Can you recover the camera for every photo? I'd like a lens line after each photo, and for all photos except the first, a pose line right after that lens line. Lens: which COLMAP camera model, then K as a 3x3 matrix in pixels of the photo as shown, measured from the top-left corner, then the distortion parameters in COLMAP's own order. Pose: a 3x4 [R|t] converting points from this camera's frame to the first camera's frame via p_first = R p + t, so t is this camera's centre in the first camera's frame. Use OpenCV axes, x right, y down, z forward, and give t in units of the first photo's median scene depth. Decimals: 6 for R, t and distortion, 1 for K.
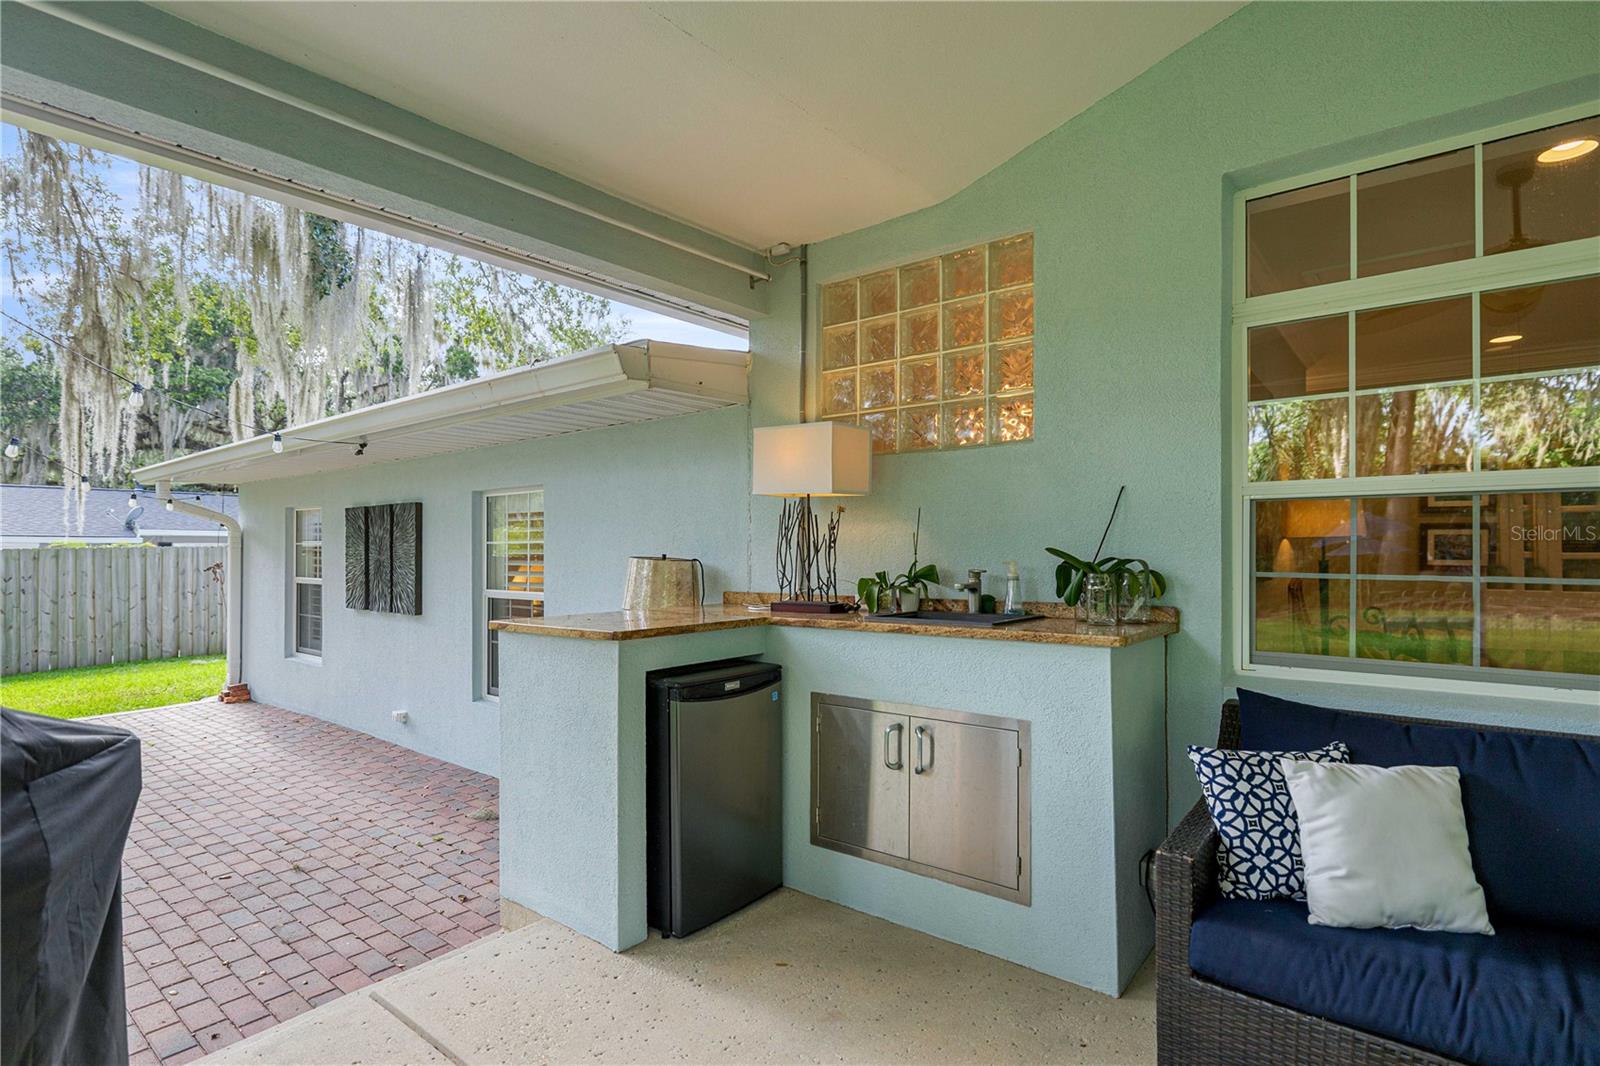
lens RADIAL K [[793.6, 0, 801.8], [0, 793.6, 546.8], [0, 0, 1]] dist [-0.000658, -0.001193]
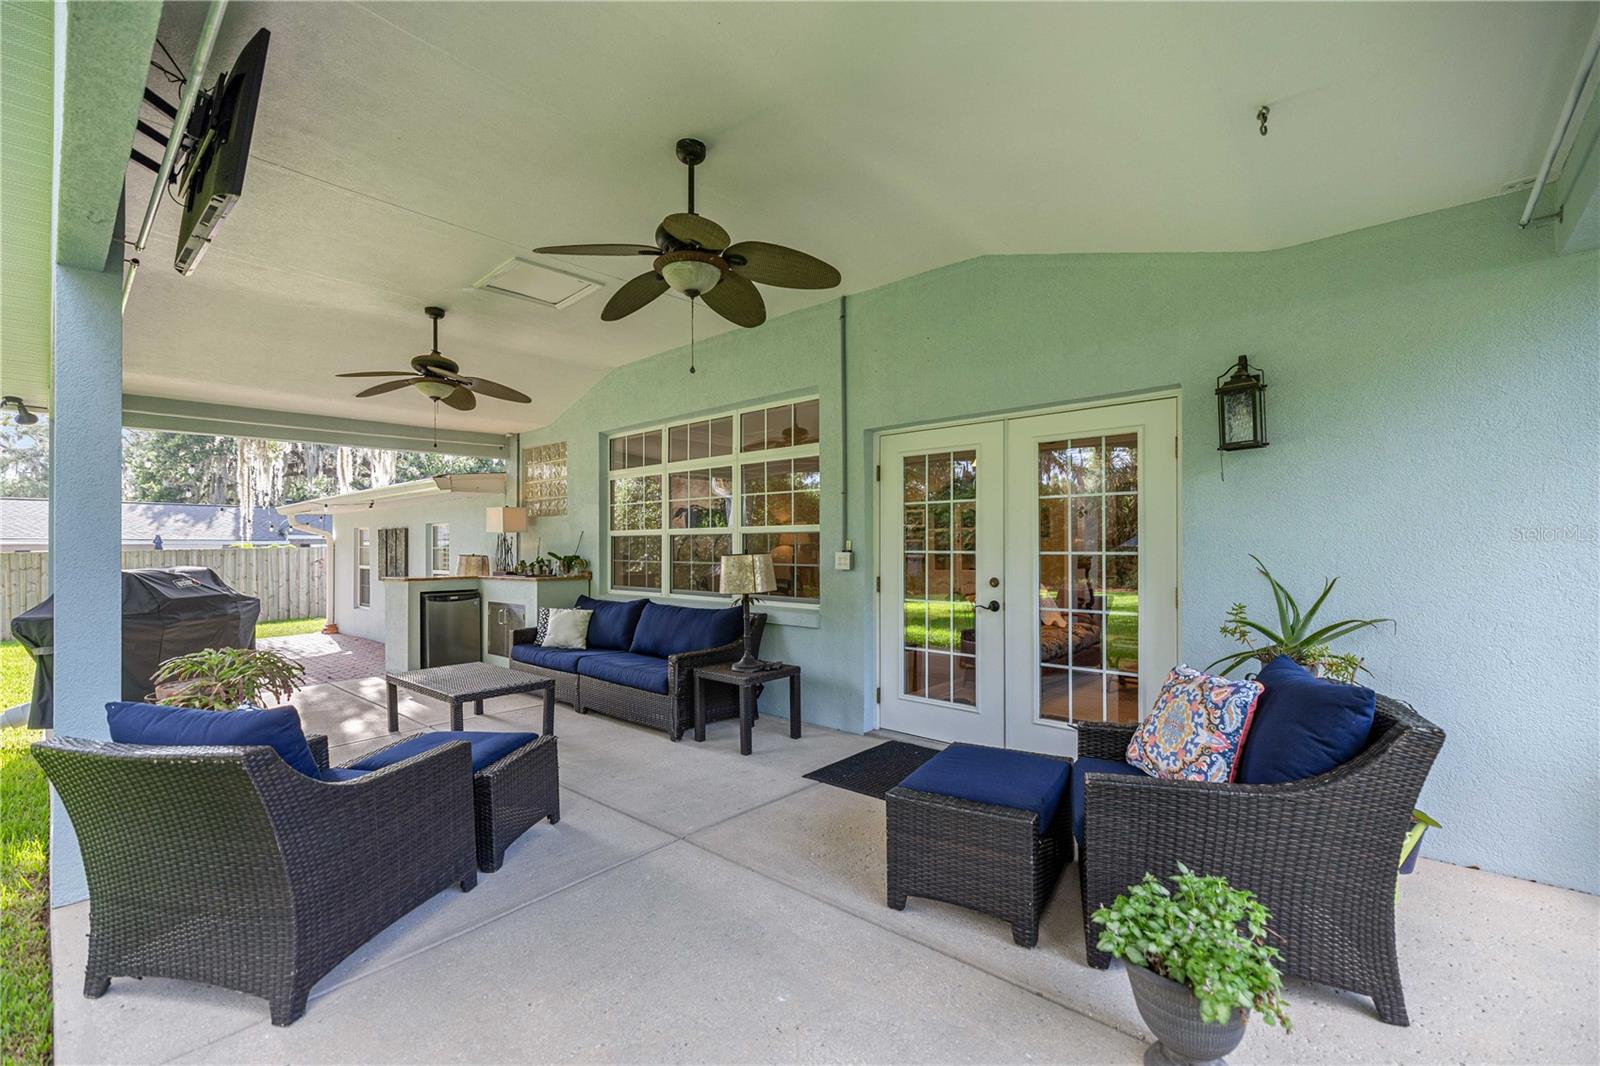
lens RADIAL K [[678.4, 0, 805.6], [0, 678.4, 539.8], [0, 0, 1]] dist [-0.000072, 0.000088]
pose [[0.998621, -0.005764, -0.052189, 2.177236], [0.005582, 0.999978, -0.003634, -0.044464], [0.052209, 0.003338, 0.998631, -2.377977]]
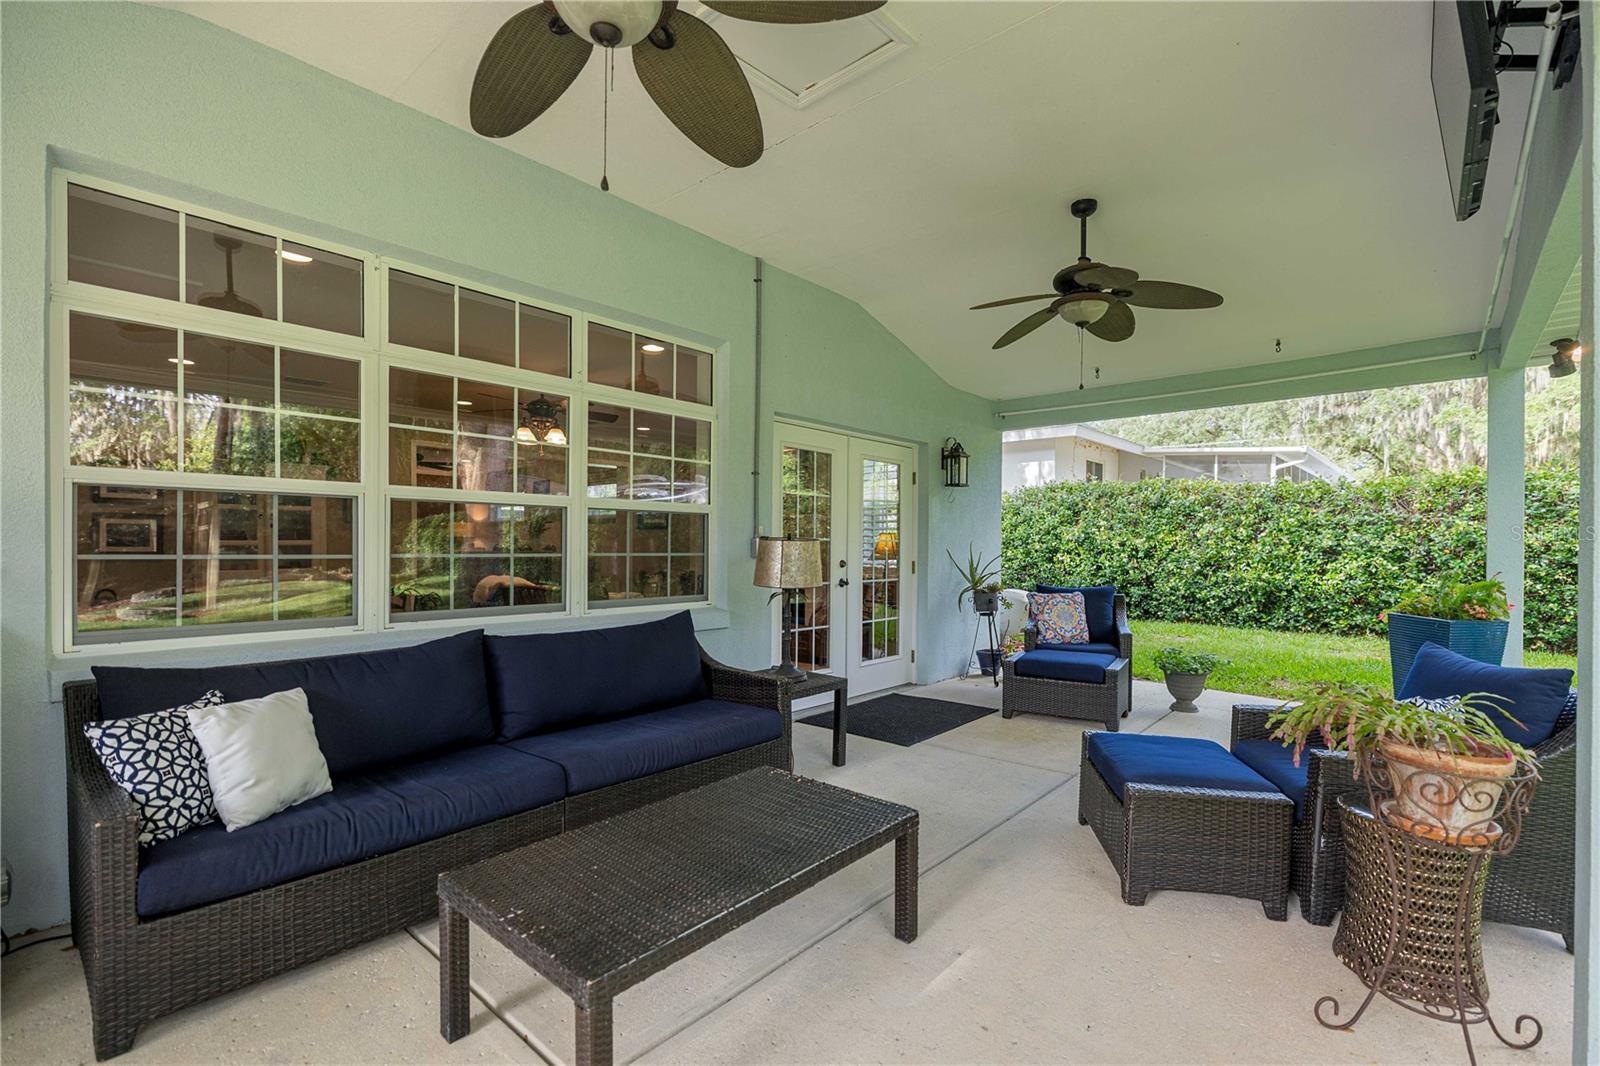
lens RADIAL K [[717.8, 0, 804.9], [0, 717.8, 539.9], [0, 0, 1]] dist [0.000756, 0.000000]
pose [[0.038673, 0.005552, 0.999236, -0.416254], [-0.010185, 0.999935, -0.005162, 0.011505], [-0.999200, -0.009977, 0.038727, 0.051698]]
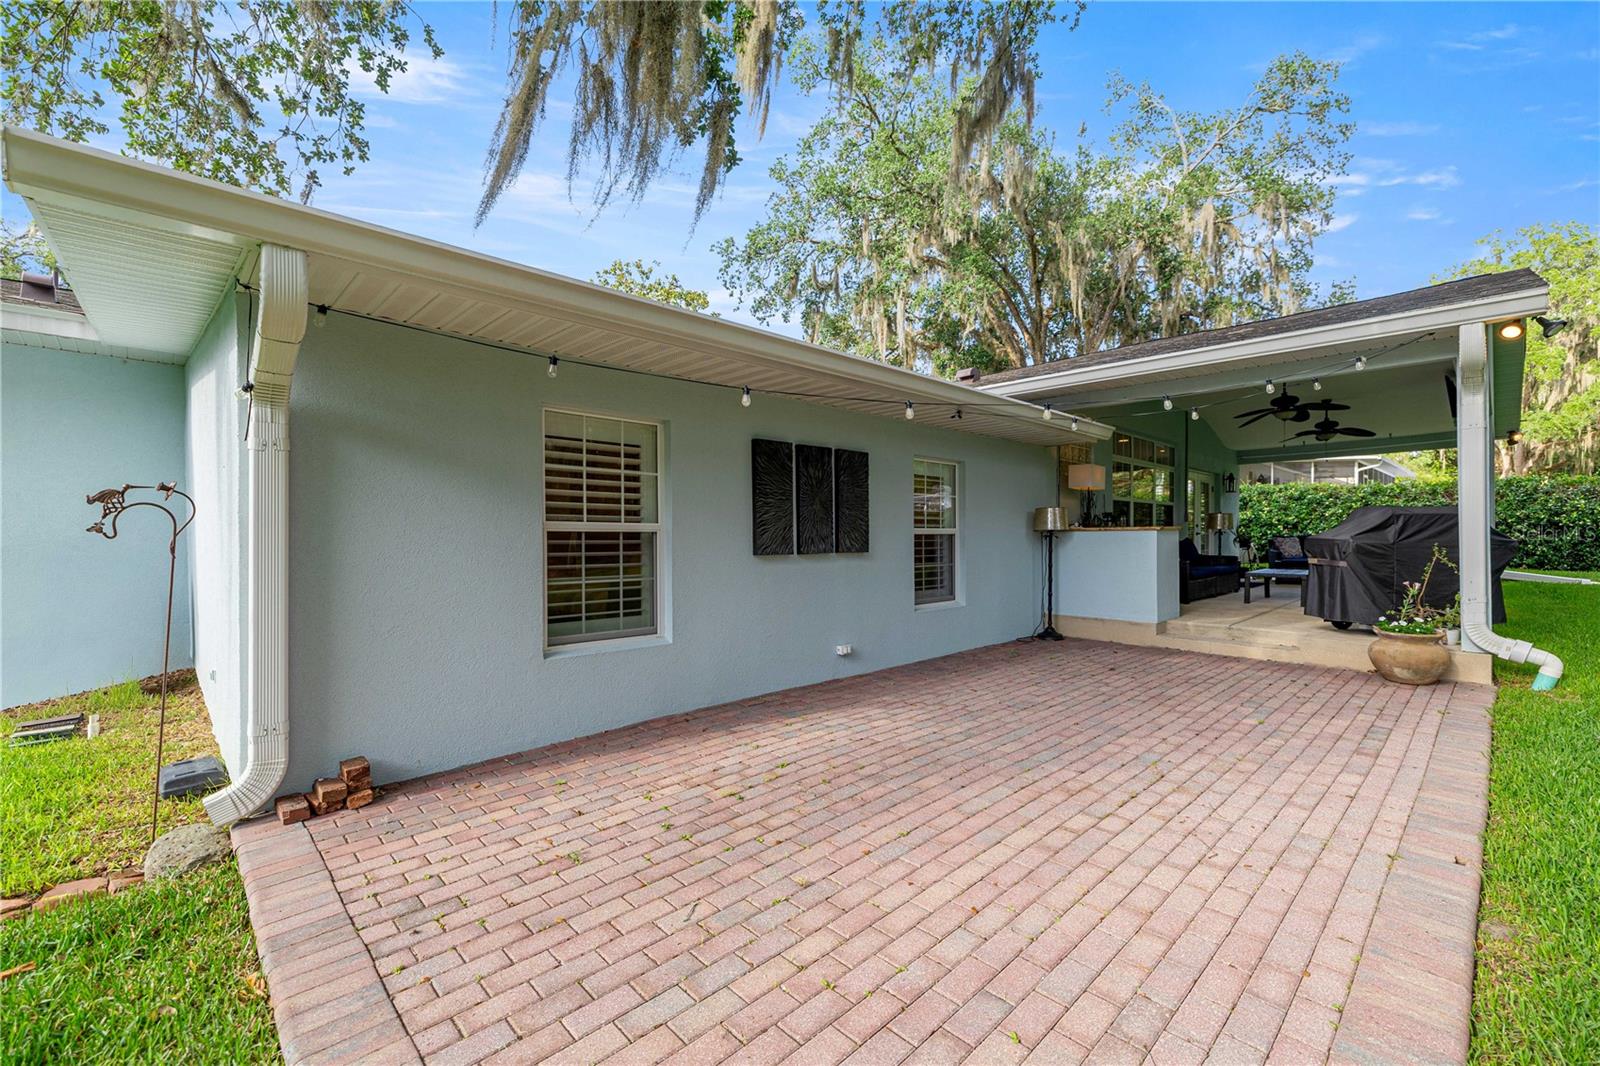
lens RADIAL K [[678.4, 0, 799.2], [0, 678.4, 540.0], [0, 0, 1]] dist [-0.000072, 0.000088]
pose [[0.116950, -0.004119, 0.993129, -4.560496], [0.001819, 0.999991, 0.003933, 0.201430], [-0.993136, 0.001347, 0.116957, 3.107918]]
